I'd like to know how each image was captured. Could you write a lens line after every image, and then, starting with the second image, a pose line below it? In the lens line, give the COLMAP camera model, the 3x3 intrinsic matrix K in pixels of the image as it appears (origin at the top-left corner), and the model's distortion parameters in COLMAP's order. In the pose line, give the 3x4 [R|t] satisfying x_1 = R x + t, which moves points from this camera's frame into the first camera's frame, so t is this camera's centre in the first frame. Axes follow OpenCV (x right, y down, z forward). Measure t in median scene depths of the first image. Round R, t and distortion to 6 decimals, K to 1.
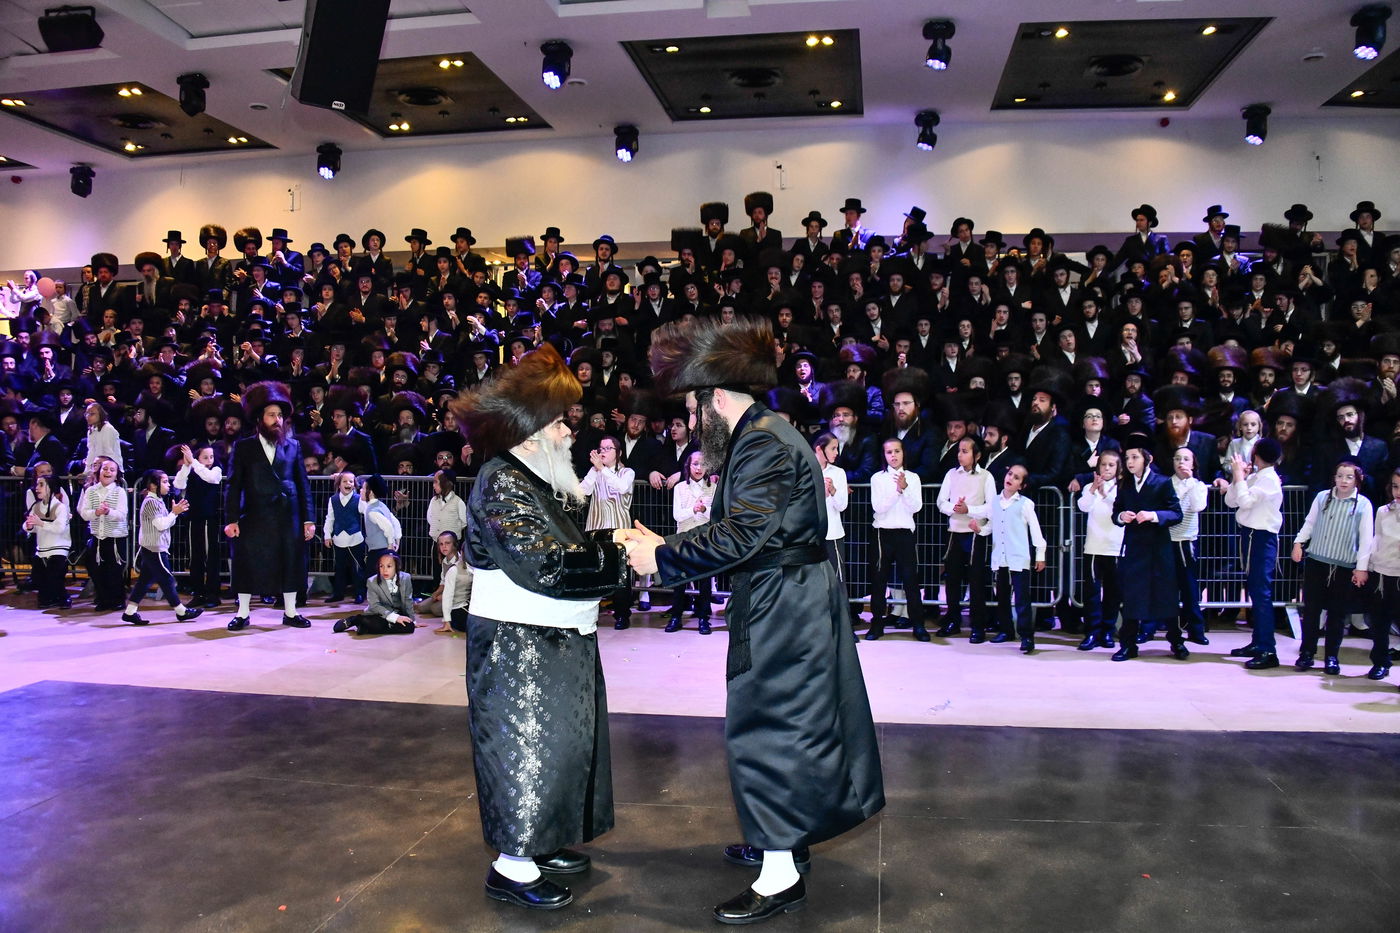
lens RADIAL K [[1108.3, 0, 701.1], [0, 1108.3, 483.7], [0, 0, 1]] dist [-0.151035, 0.087248]
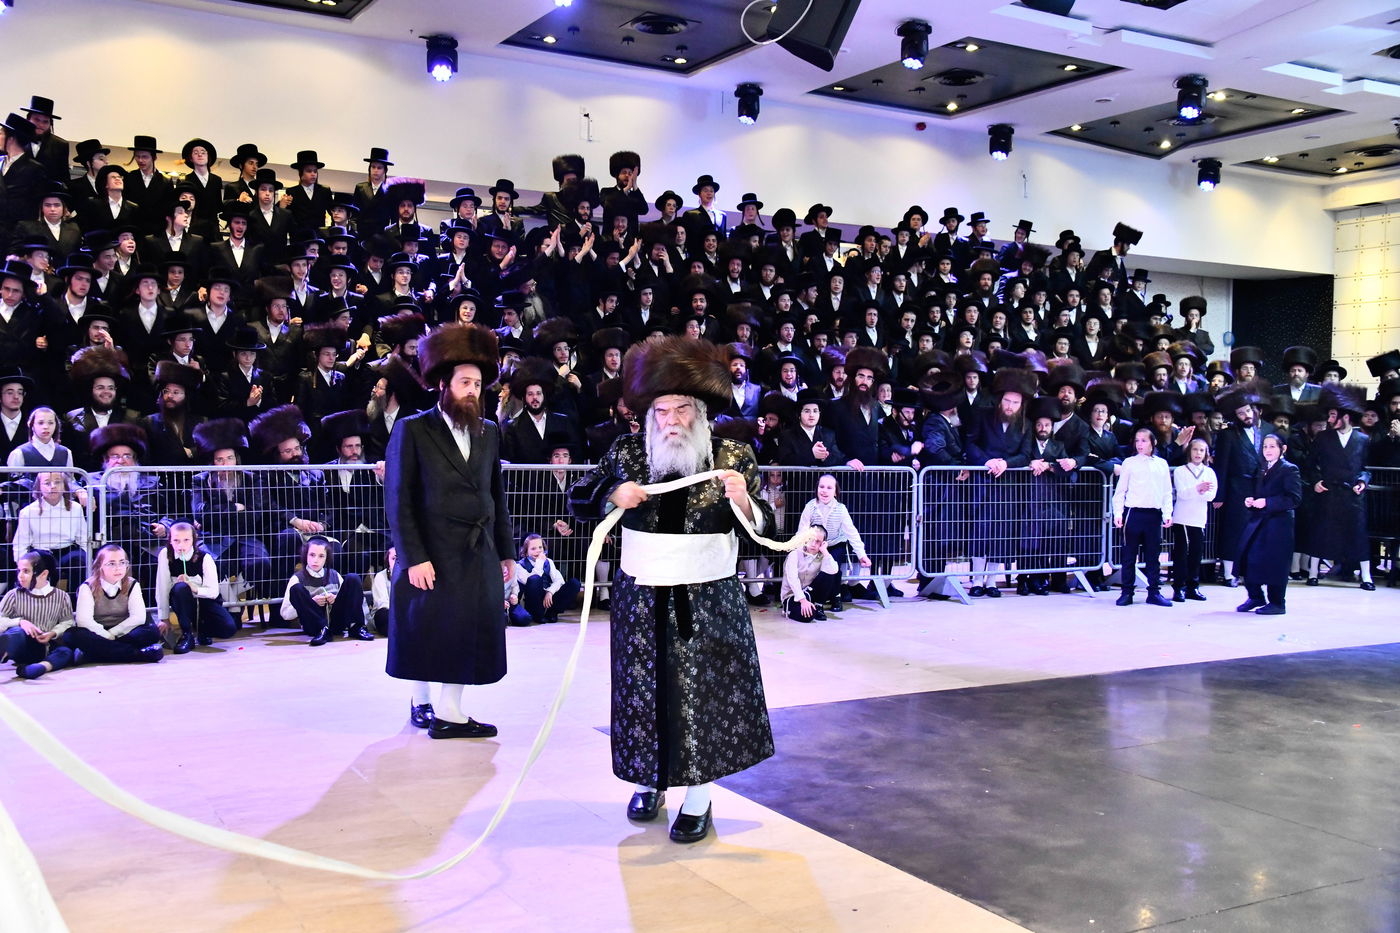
lens RADIAL K [[1371.2, 0, 701.3], [0, 1371.2, 463.9], [0, 0, 1]] dist [-0.051643, 0.193547]
pose [[0.772868, -0.008205, 0.634514, -0.729370], [0.013350, 0.999905, -0.003330, -0.001854], [-0.634426, 0.011045, 0.772905, 0.111295]]
